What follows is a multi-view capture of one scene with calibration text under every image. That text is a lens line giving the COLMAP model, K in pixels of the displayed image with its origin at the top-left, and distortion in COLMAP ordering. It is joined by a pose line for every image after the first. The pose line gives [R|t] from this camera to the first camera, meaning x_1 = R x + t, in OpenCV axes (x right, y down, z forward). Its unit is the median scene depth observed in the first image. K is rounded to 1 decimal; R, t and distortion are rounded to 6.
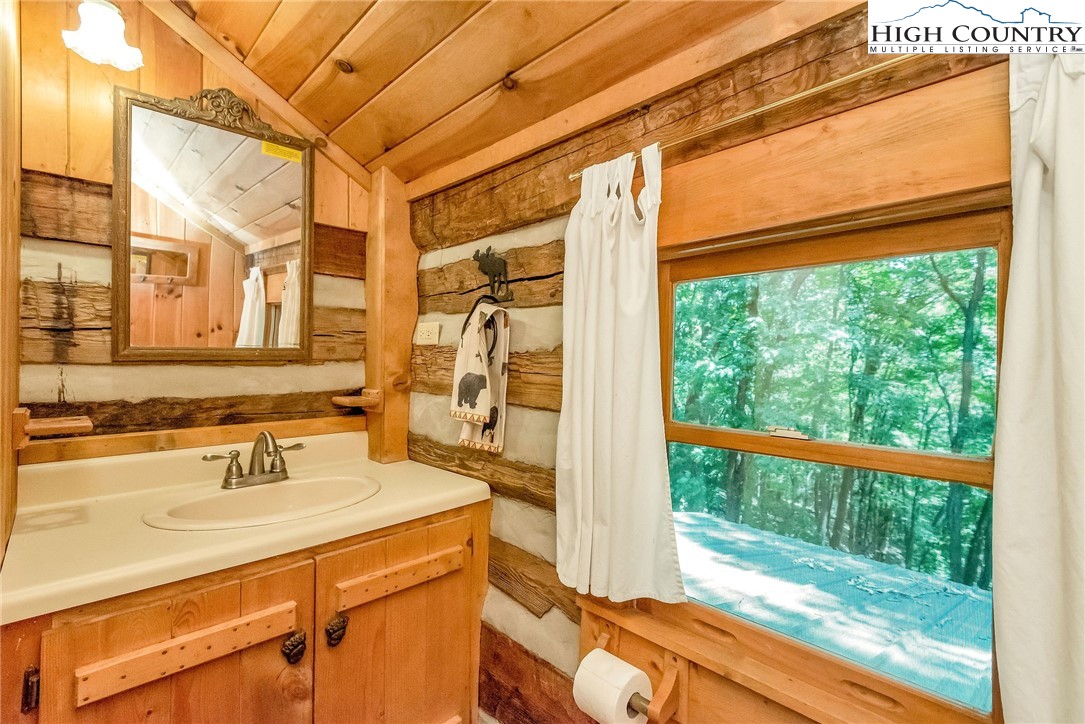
lens RADIAL K [[491.4, 0, 544.7], [0, 491.4, 357.2], [0, 0, 1]] dist [0.024228, -0.009830]
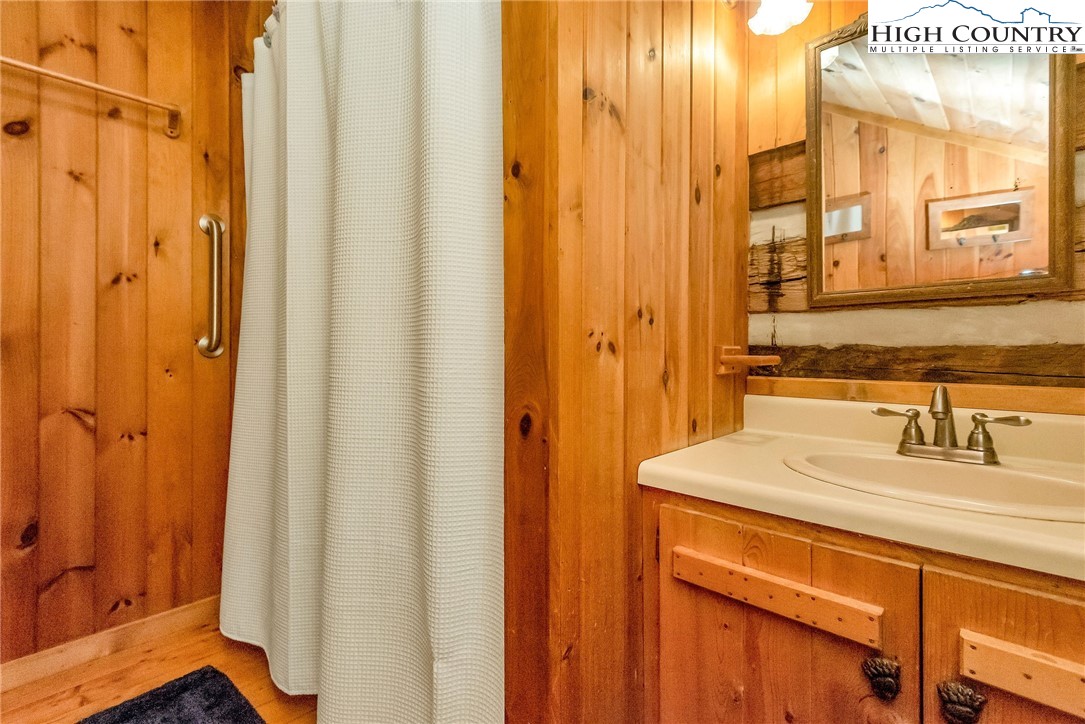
lens RADIAL K [[491.4, 0, 551.9], [0, 491.4, 350.6], [0, 0, 1]] dist [0.024228, -0.009830]
pose [[0.057544, -0.009703, -0.998296, 0.140245], [0.000255, 0.999953, -0.009704, 0.109195], [0.998343, 0.000303, 0.057544, 0.402468]]
